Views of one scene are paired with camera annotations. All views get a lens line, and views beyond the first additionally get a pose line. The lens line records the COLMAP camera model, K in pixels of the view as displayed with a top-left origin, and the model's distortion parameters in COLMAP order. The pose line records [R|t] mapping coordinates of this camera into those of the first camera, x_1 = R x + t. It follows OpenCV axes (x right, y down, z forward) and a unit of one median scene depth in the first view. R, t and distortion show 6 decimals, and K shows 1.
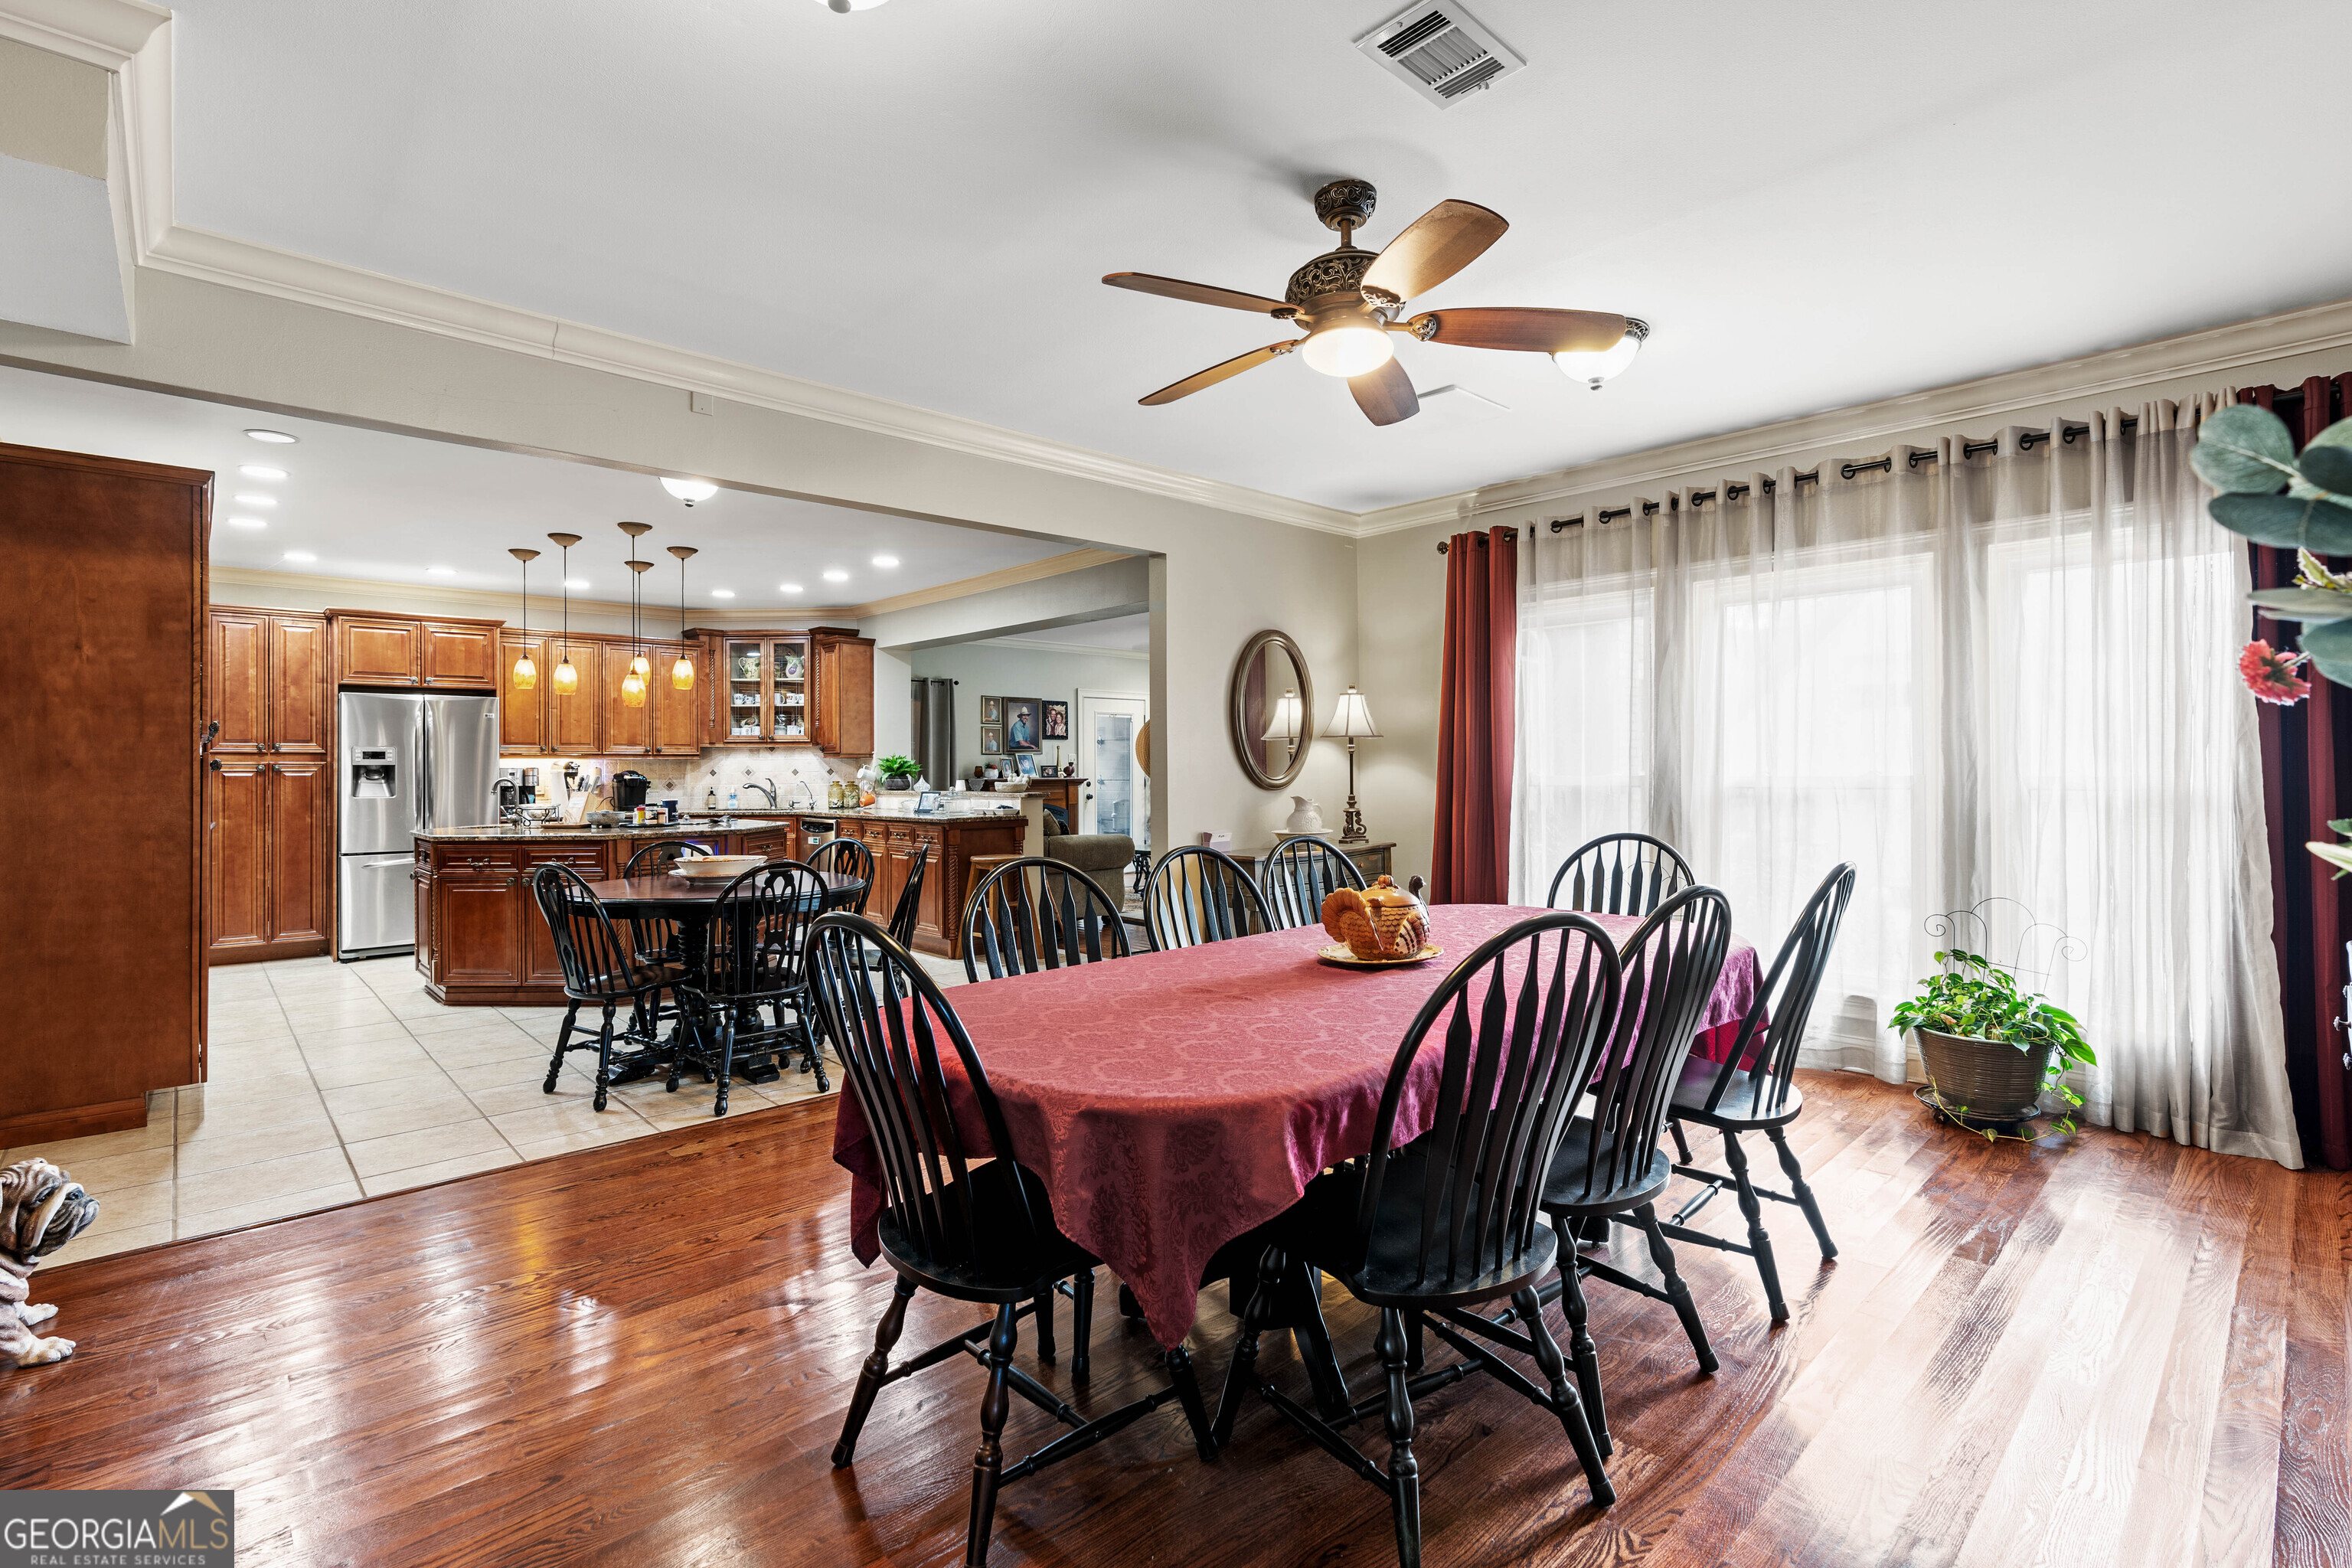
lens RADIAL K [[1068.3, 0, 1179.5], [0, 1068.3, 769.7], [0, 0, 1]] dist [-0.002230, -0.000534]
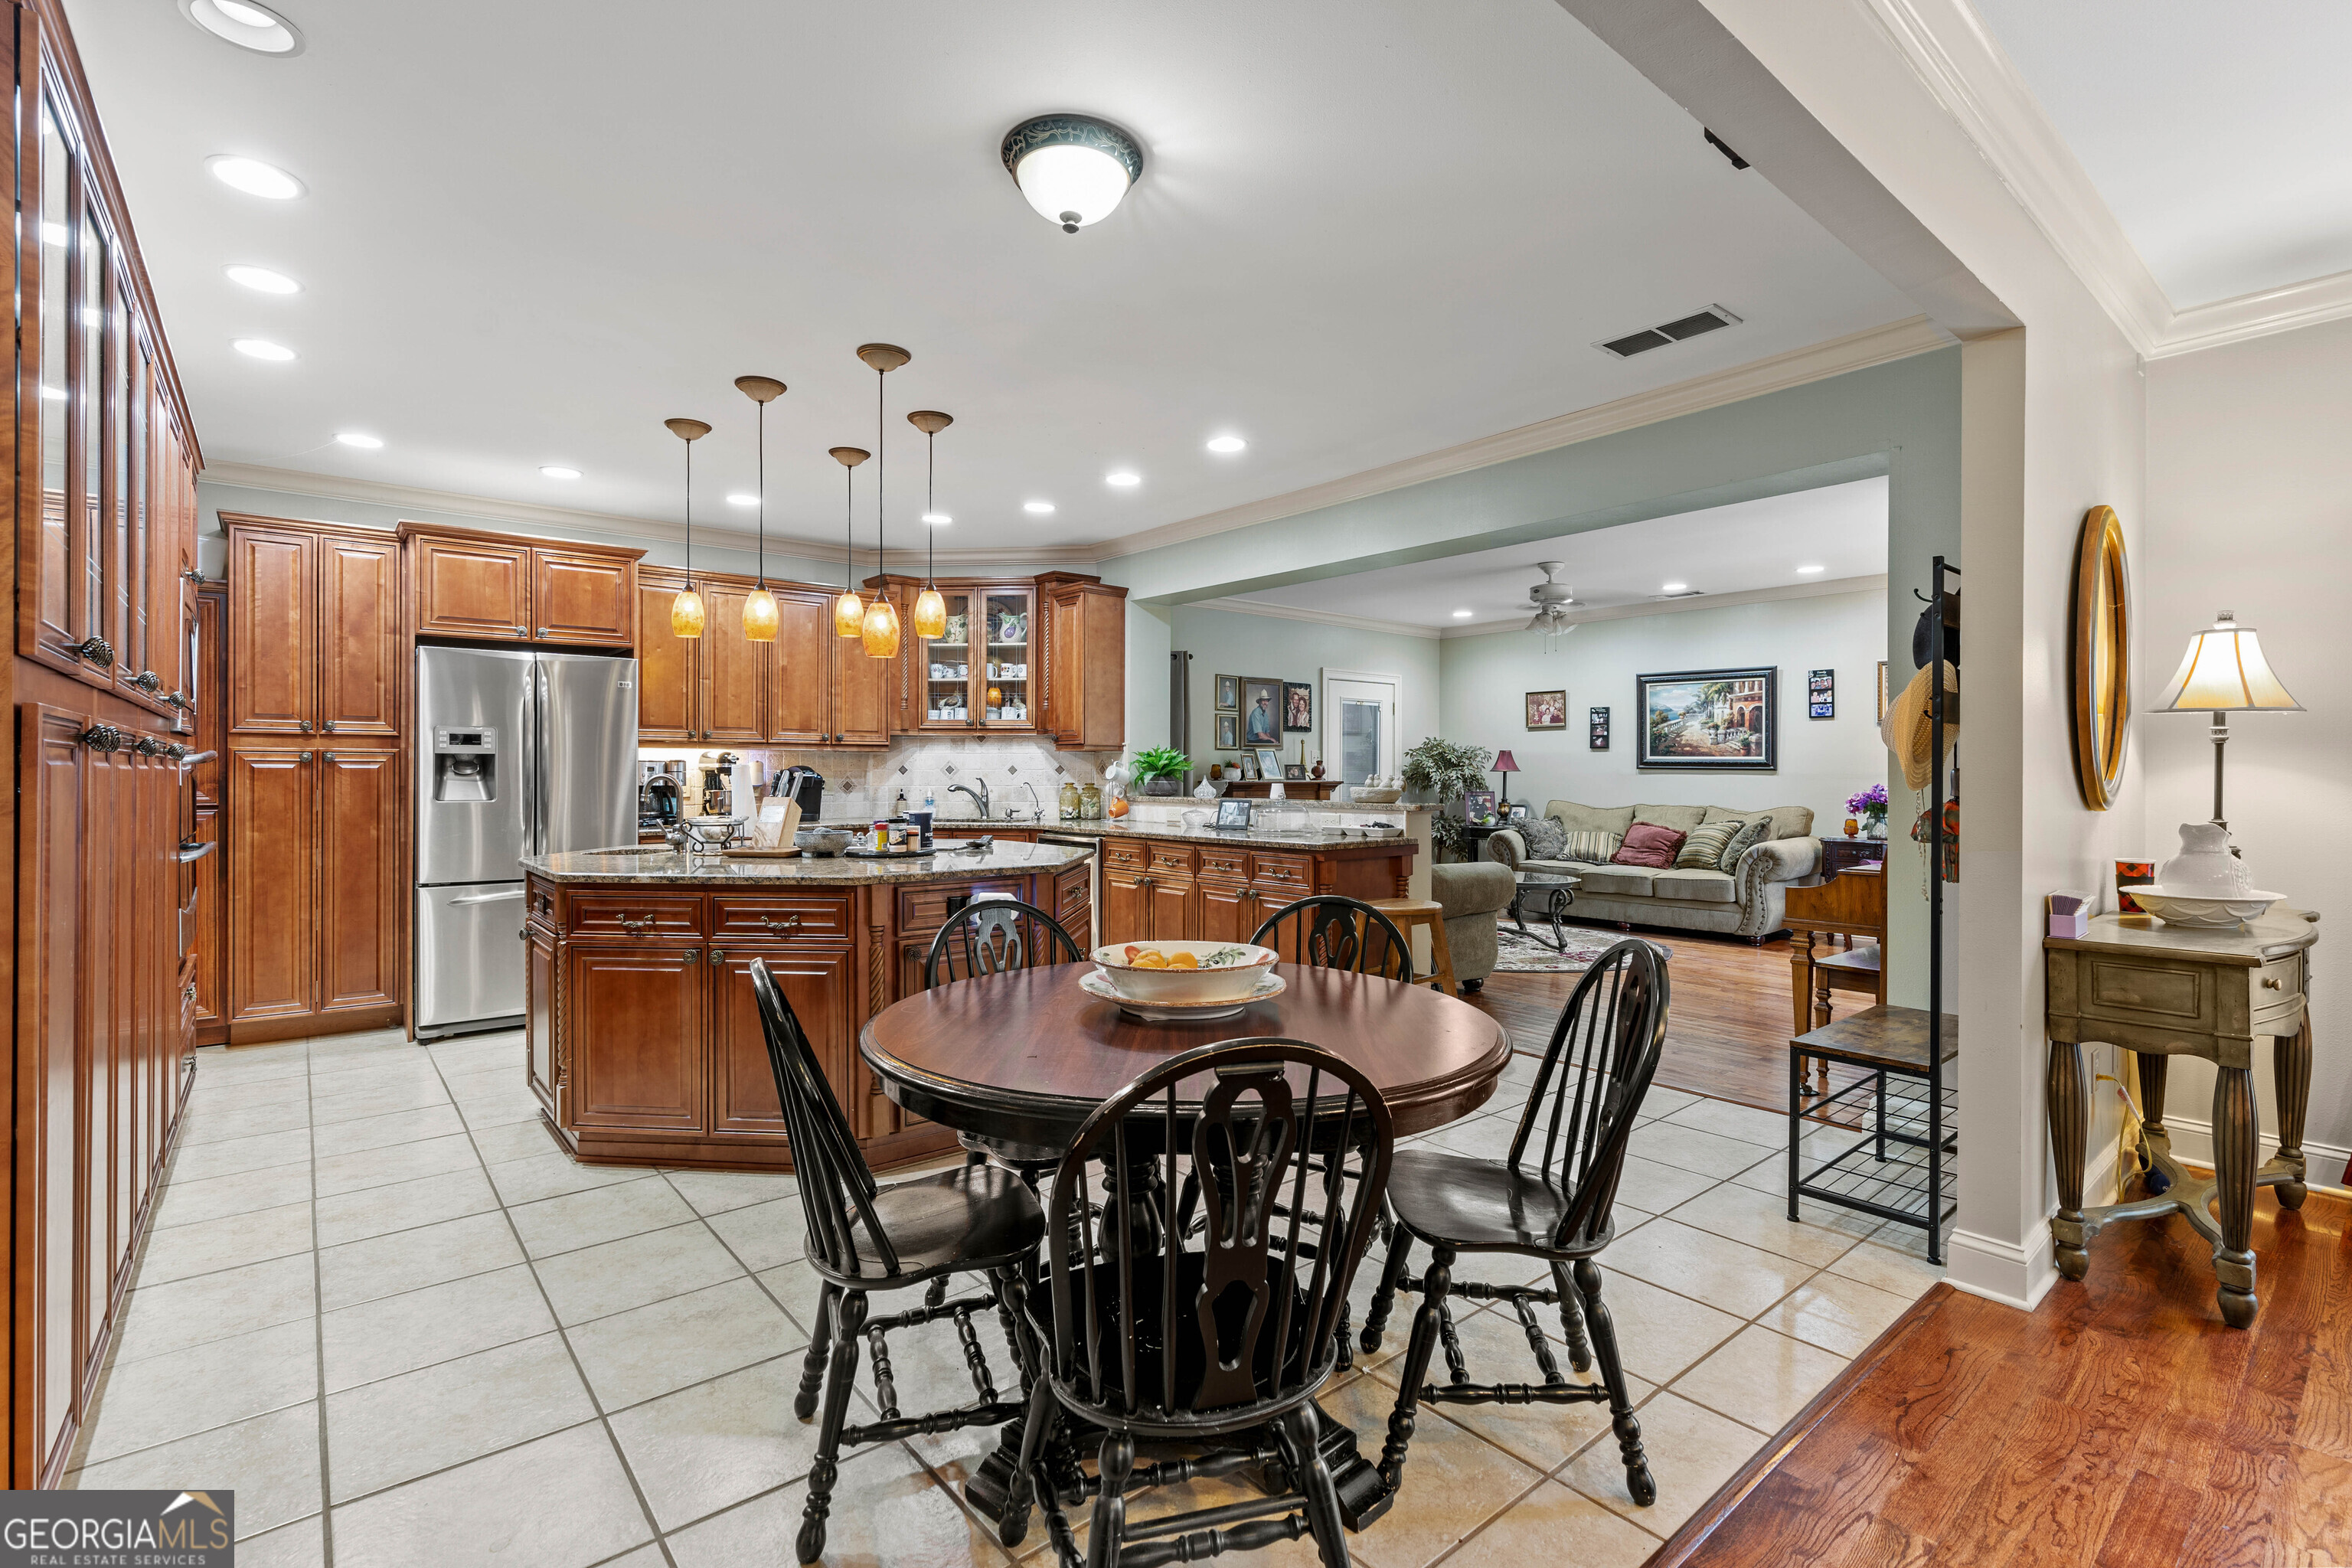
lens RADIAL K [[1068.3, 0, 1182.0], [0, 1068.3, 782.8], [0, 0, 1]] dist [-0.002230, -0.000534]
pose [[0.998186, 0.009566, -0.059446, -0.249206], [-0.008936, 0.999901, 0.010854, 0.002616], [0.059544, -0.010303, 0.998173, 0.335485]]
